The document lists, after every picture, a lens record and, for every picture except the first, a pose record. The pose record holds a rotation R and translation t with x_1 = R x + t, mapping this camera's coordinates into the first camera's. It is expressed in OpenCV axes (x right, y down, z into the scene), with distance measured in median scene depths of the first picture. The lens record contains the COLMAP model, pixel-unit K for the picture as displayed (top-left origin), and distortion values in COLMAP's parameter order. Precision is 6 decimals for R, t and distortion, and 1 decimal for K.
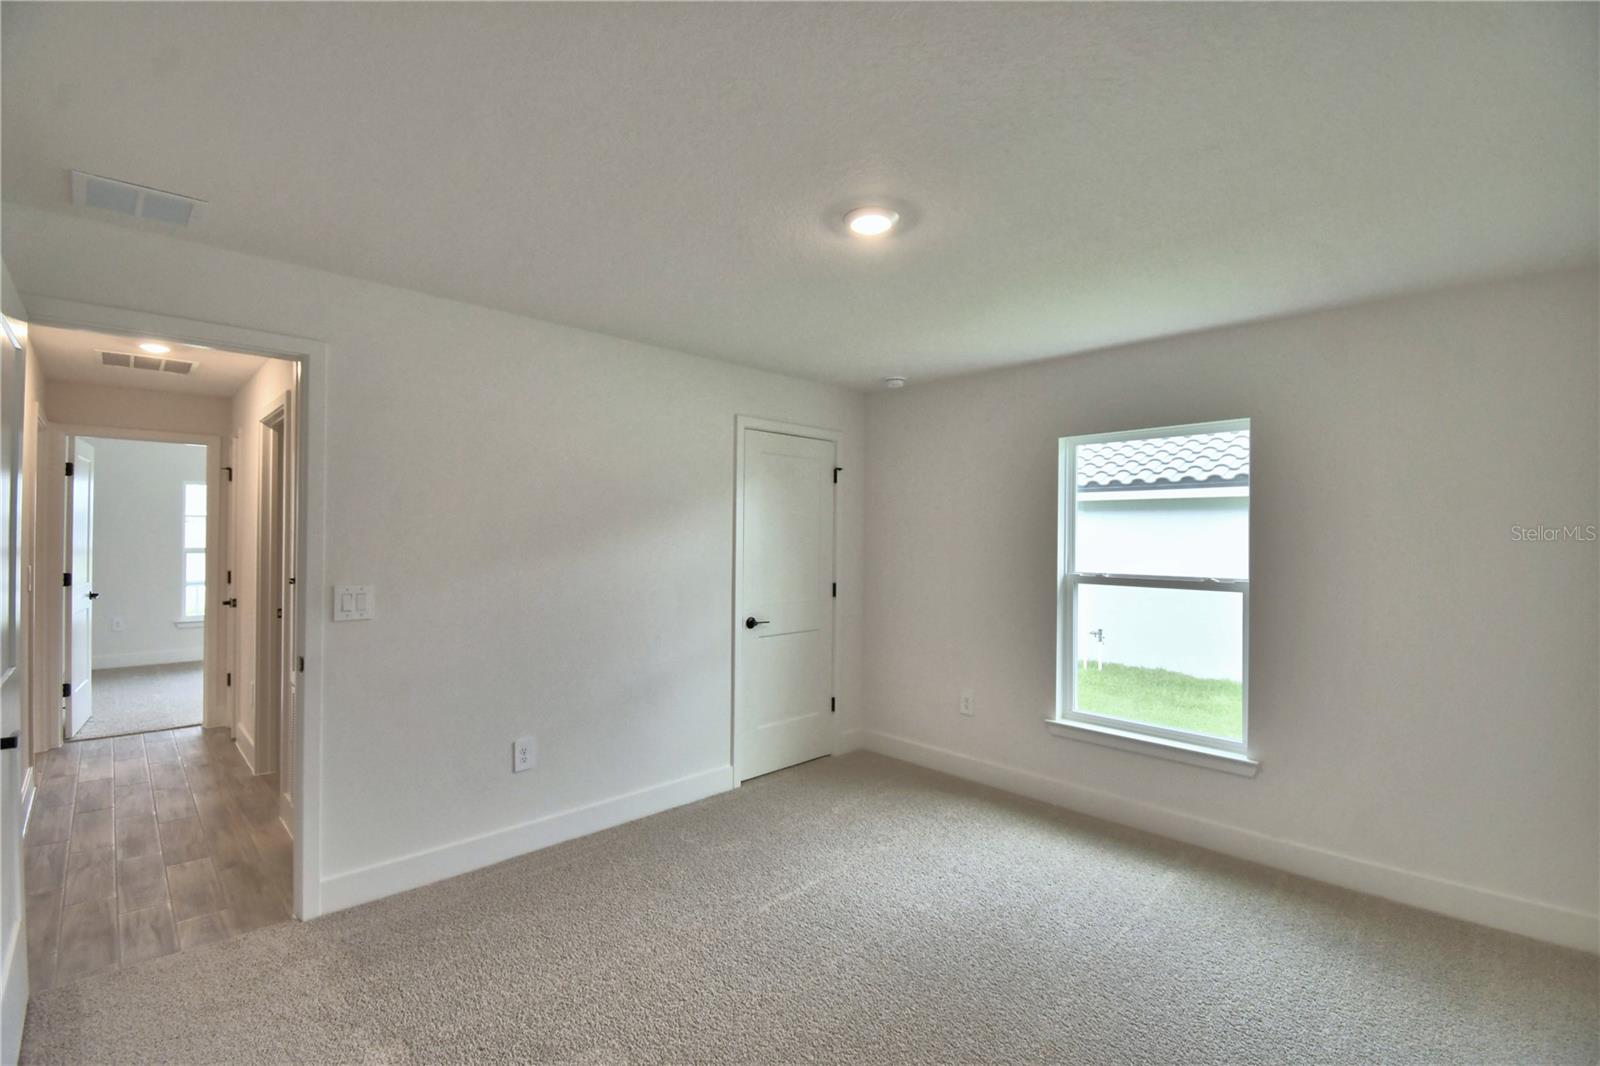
lens RADIAL K [[705.3, 0, 809.9], [0, 705.3, 529.9], [0, 0, 1]] dist [0.002356, -0.015350]
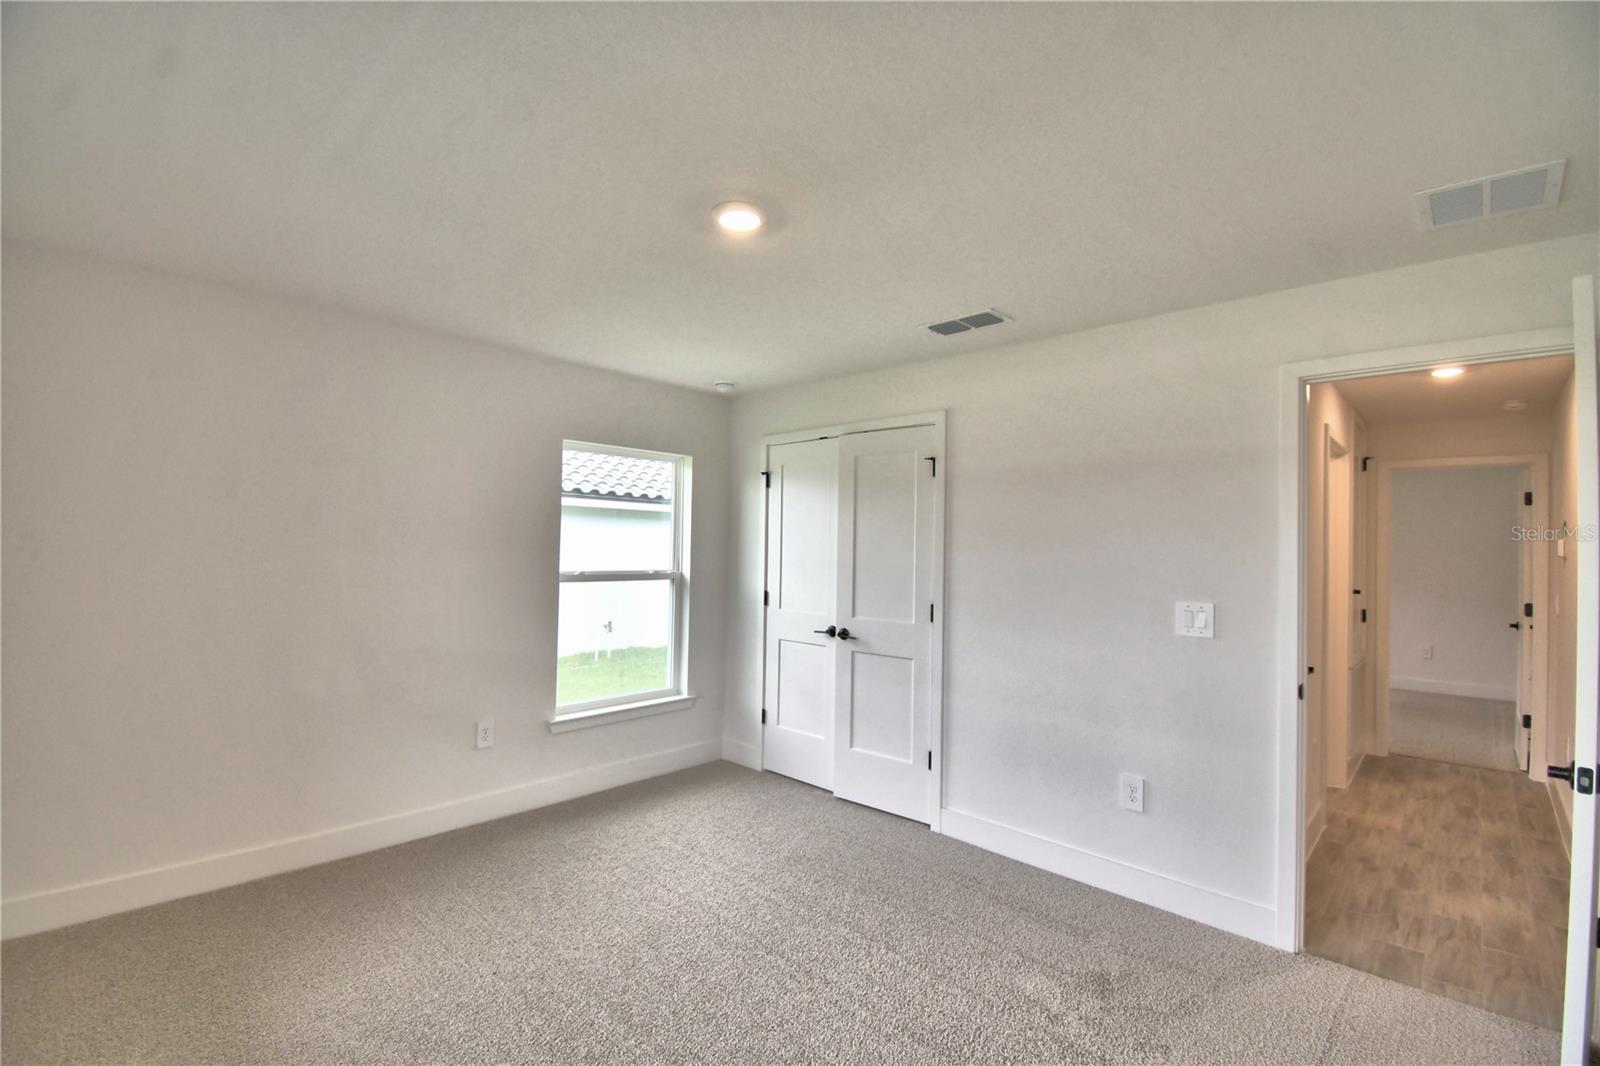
lens RADIAL K [[705.3, 0, 798.9], [0, 705.3, 536.6], [0, 0, 1]] dist [0.002356, -0.015350]
pose [[-0.084207, 0.006212, 0.996429, -0.745036], [-0.035973, 0.999310, -0.009270, 0.004703], [-0.995799, -0.036626, -0.083925, 0.805402]]
